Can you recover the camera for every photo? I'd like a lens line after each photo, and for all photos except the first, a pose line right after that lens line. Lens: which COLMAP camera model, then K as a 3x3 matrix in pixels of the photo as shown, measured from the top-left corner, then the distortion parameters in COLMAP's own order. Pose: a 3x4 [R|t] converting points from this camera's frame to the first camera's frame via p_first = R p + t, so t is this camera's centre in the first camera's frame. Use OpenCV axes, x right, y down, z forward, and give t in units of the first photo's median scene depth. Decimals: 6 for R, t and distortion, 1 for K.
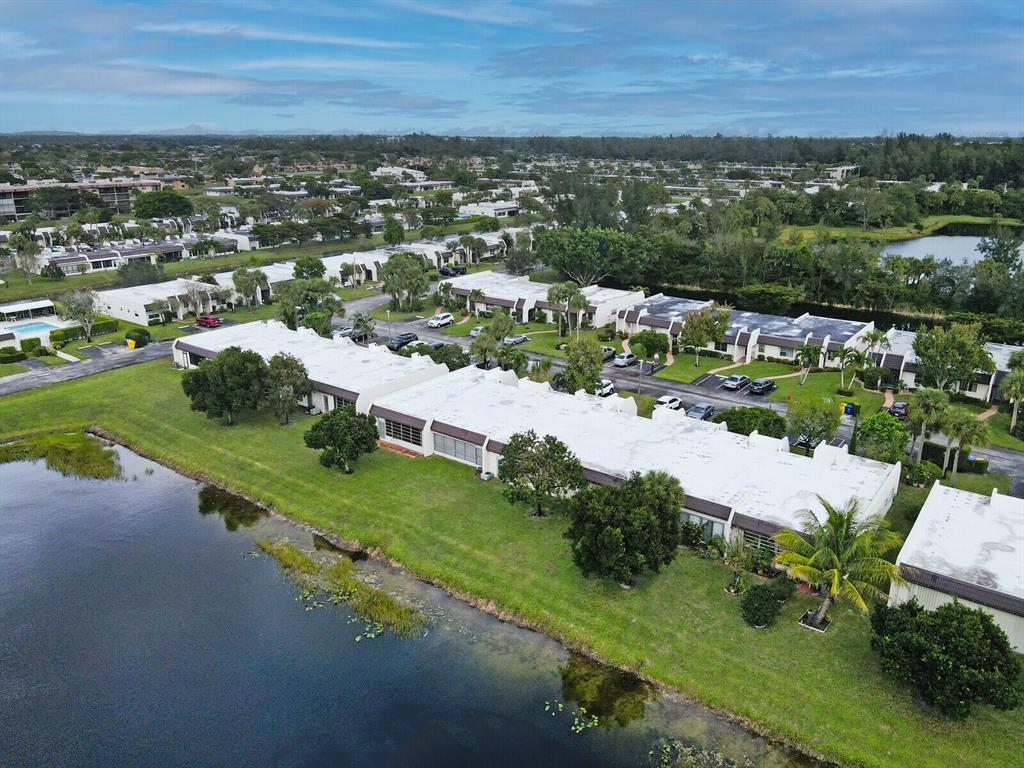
lens RADIAL K [[768.4, 0, 512.0], [0, 768.4, 384.0], [0, 0, 1]] dist [0.003610, 0.001039]
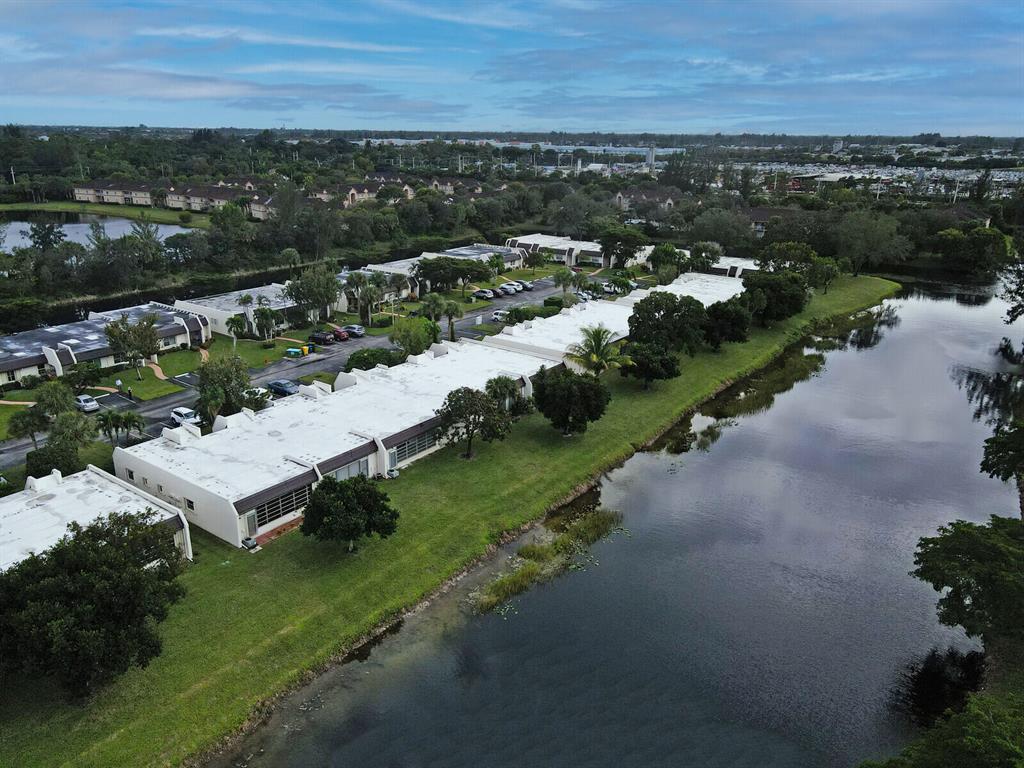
lens RADIAL K [[768.4, 0, 512.0], [0, 768.4, 384.0], [0, 0, 1]] dist [0.003610, 0.001039]
pose [[0.002500, -0.327034, 0.945009, -0.854679], [0.306280, 0.899846, 0.310595, -0.227540], [-0.951938, 0.288661, 0.102414, 0.634199]]
